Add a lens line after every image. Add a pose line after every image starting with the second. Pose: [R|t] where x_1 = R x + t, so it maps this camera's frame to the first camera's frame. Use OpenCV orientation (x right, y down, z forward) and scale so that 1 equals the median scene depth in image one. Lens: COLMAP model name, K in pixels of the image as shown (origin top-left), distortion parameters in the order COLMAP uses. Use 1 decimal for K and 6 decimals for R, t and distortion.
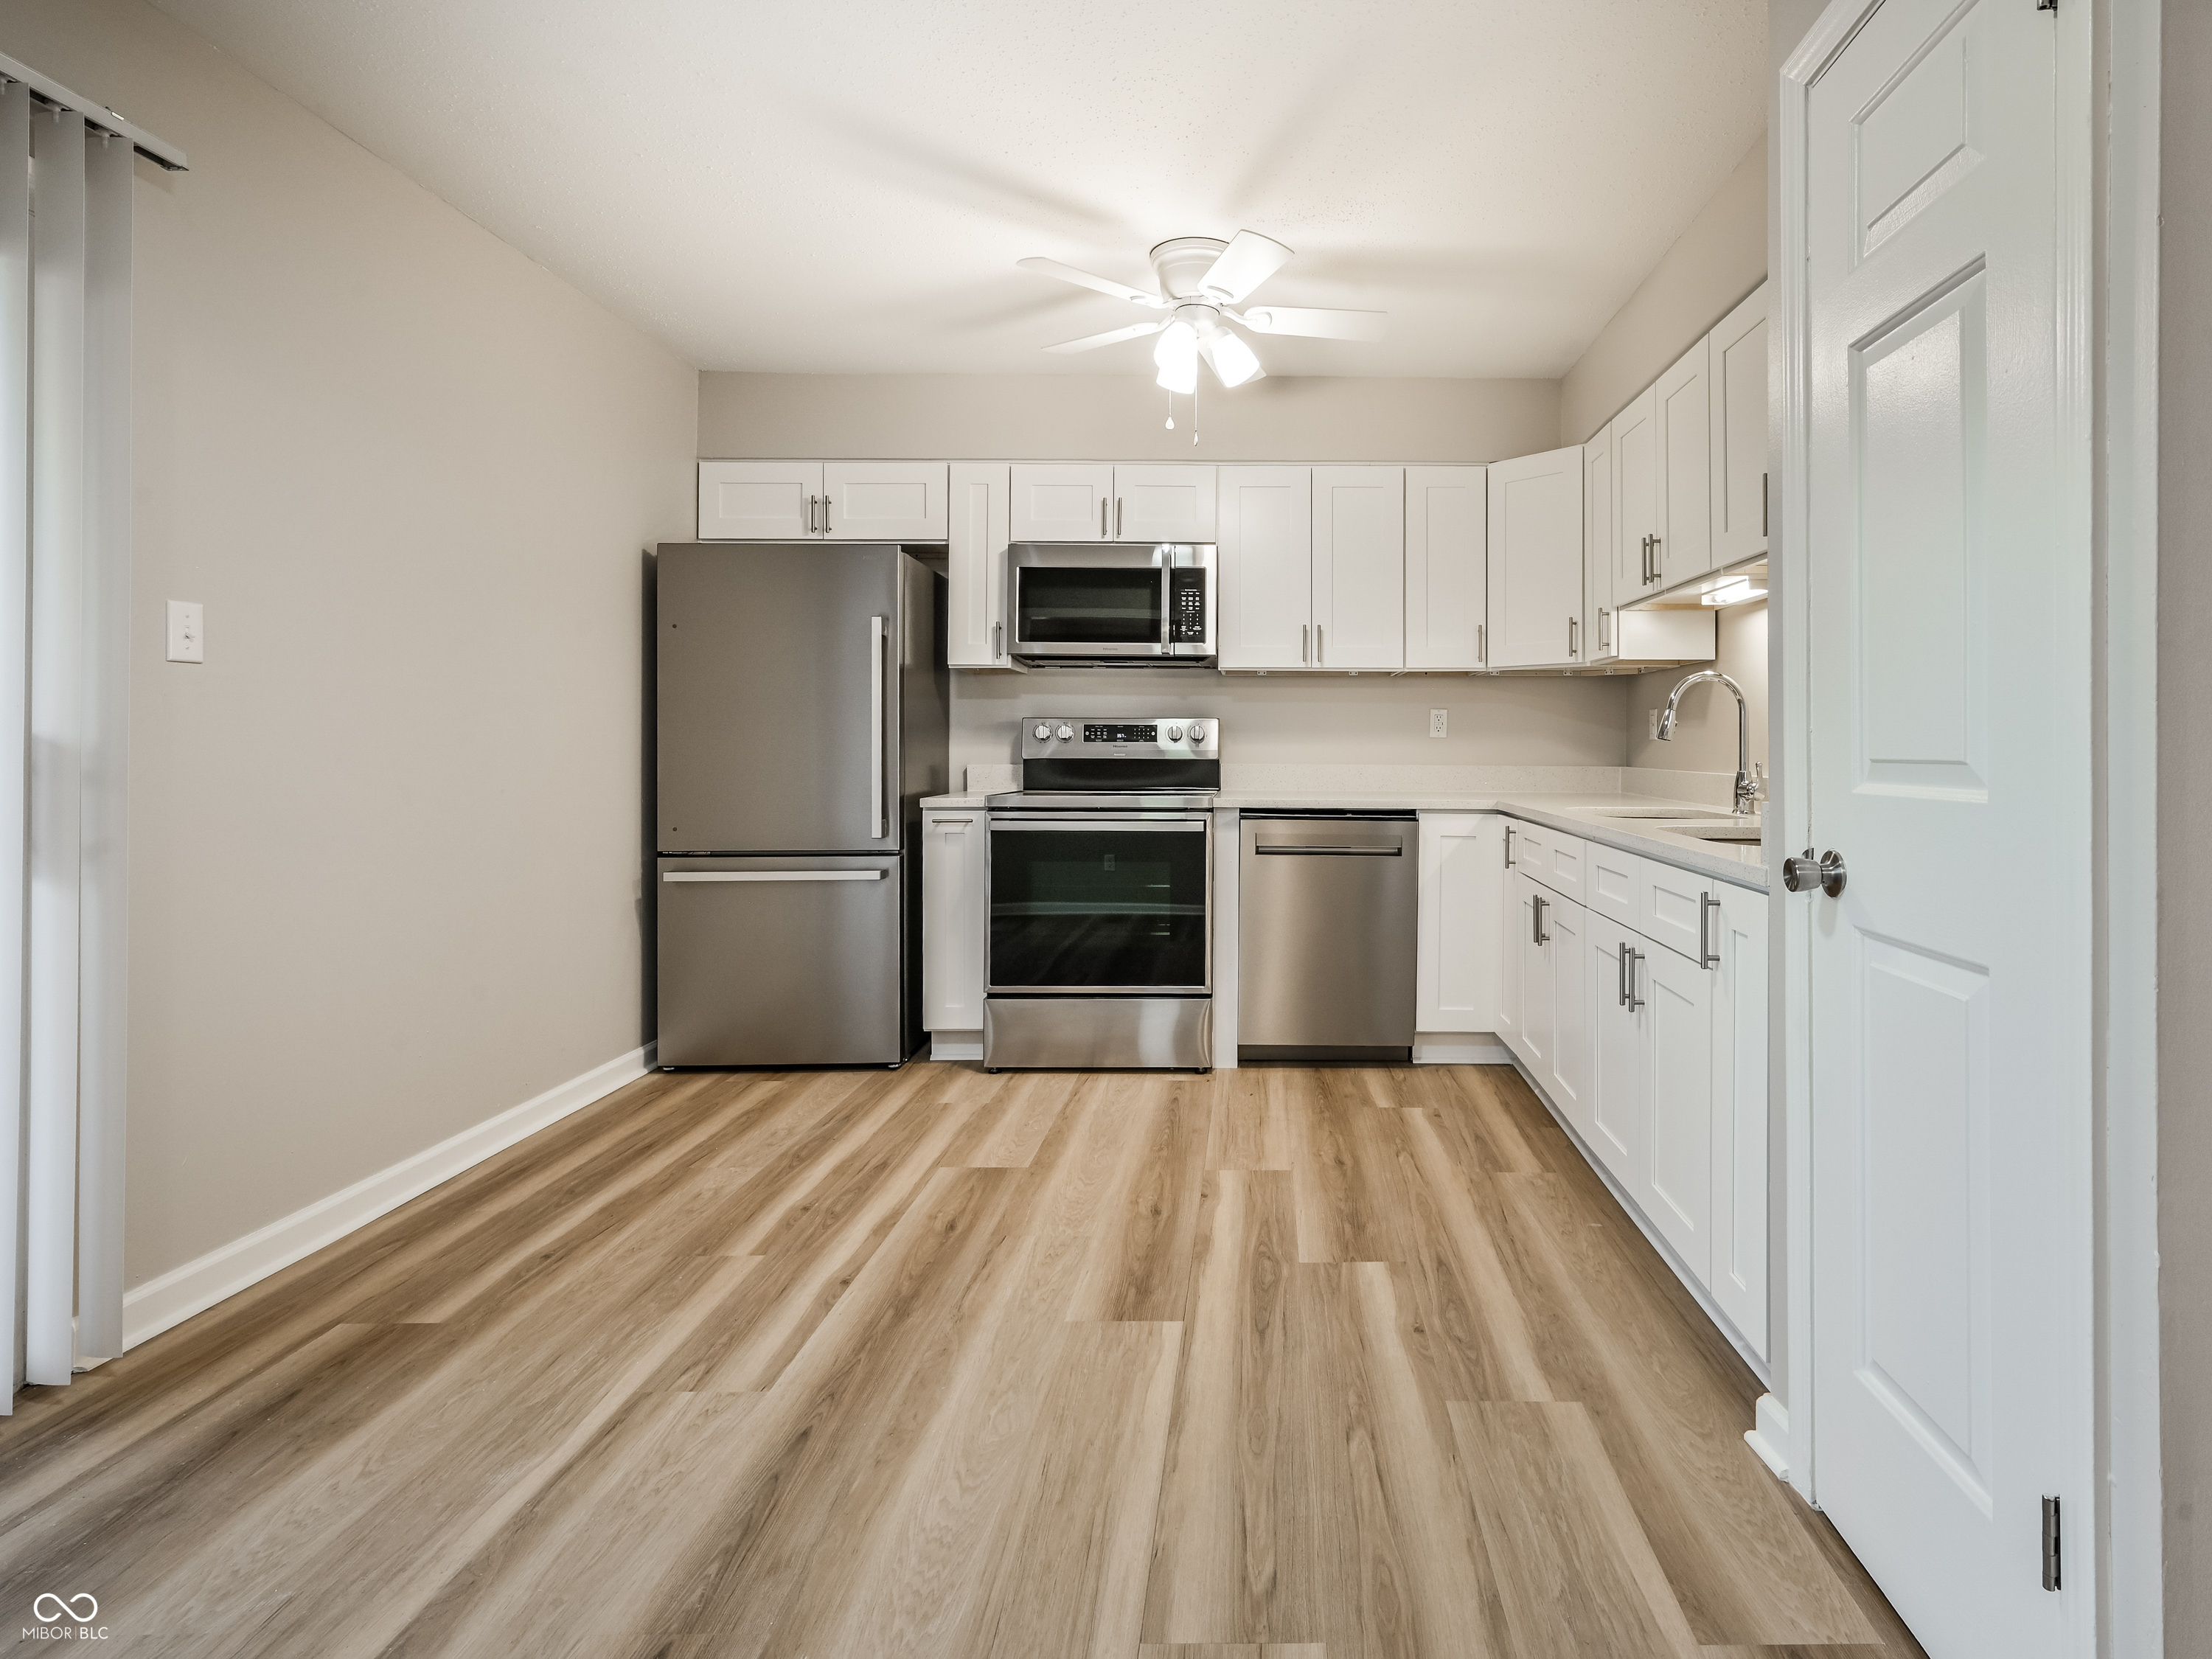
lens RADIAL K [[1107.4, 0, 1277.5], [0, 1107.4, 756.2], [0, 0, 1]] dist [-0.016098, 0.001960]
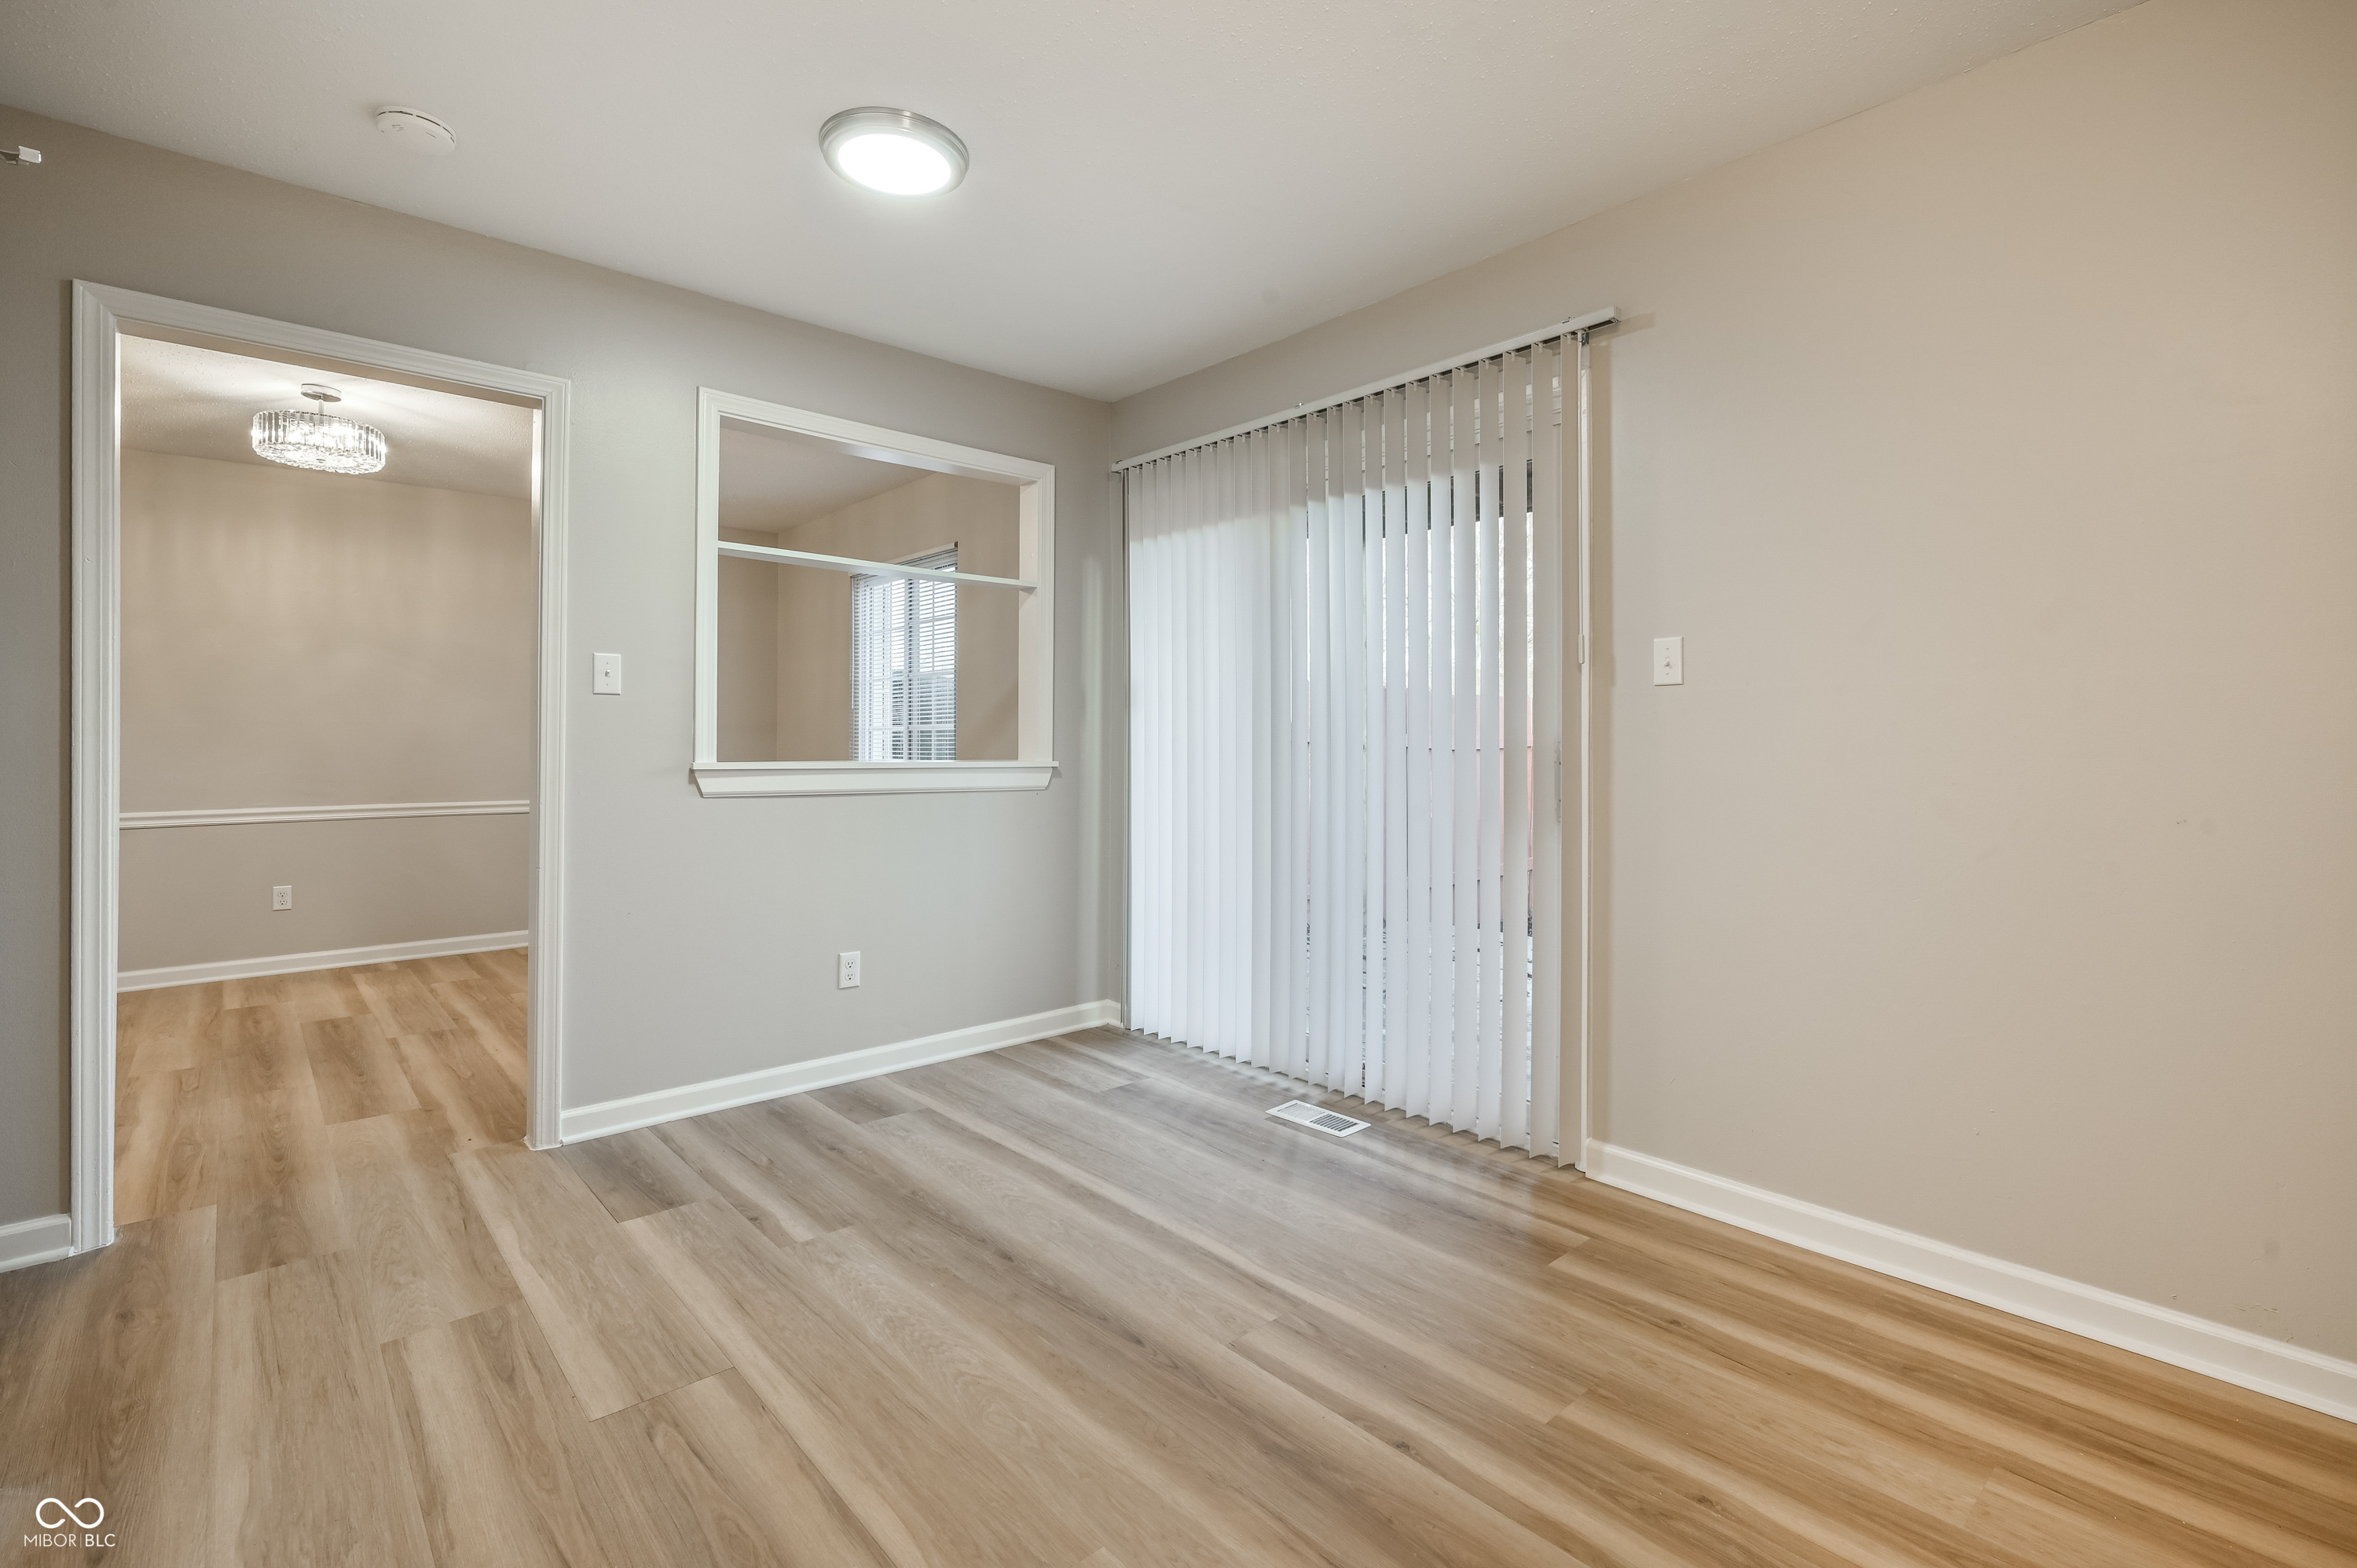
lens RADIAL K [[1062.4, 0, 1200.8], [0, 1062.4, 755.0], [0, 0, 1]] dist [0.000858, -0.000786]
pose [[-0.746108, 0.002169, -0.665821, 0.167021], [-0.009628, 0.999855, 0.014045, -0.012237], [0.665755, 0.016890, -0.745979, 1.171937]]
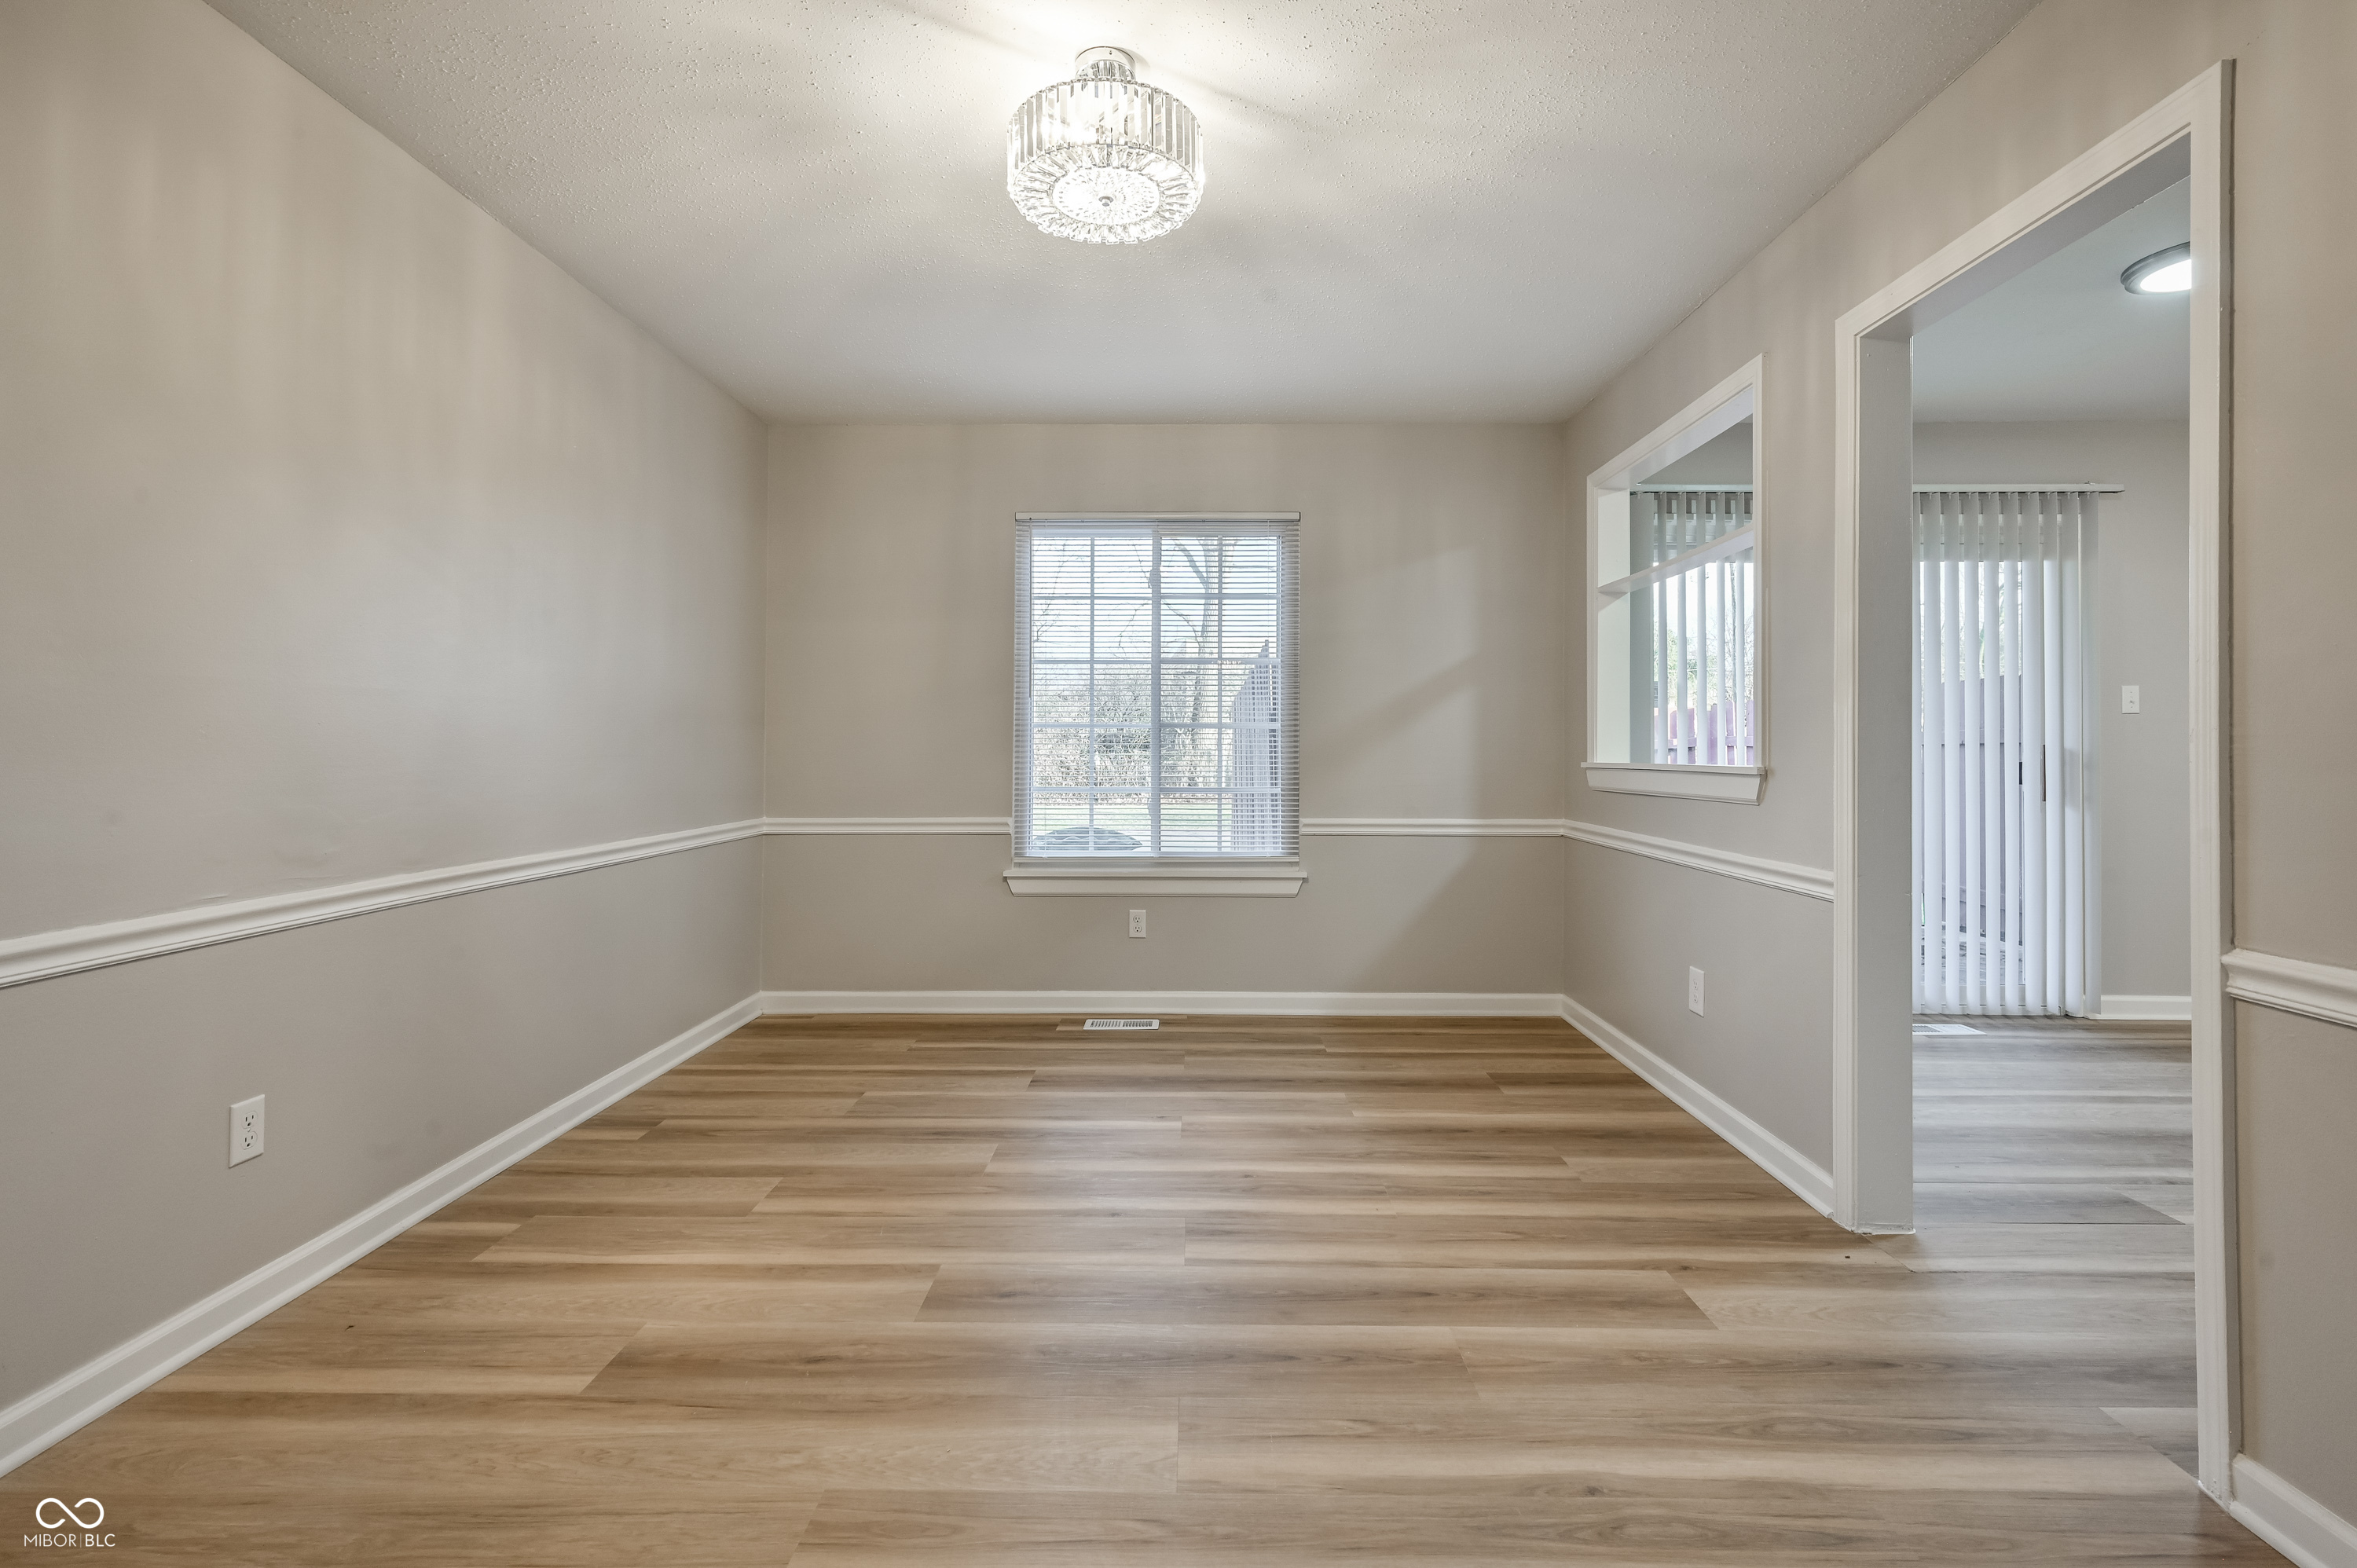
lens RADIAL K [[1062.4, 0, 1196.5], [0, 1062.4, 744.5], [0, 0, 1]] dist [0.000858, -0.000786]
pose [[-0.014692, -0.011615, -0.999825, 0.838774], [-0.012420, 0.999858, -0.011433, 0.016032], [0.999815, 0.012250, -0.014834, -0.605747]]
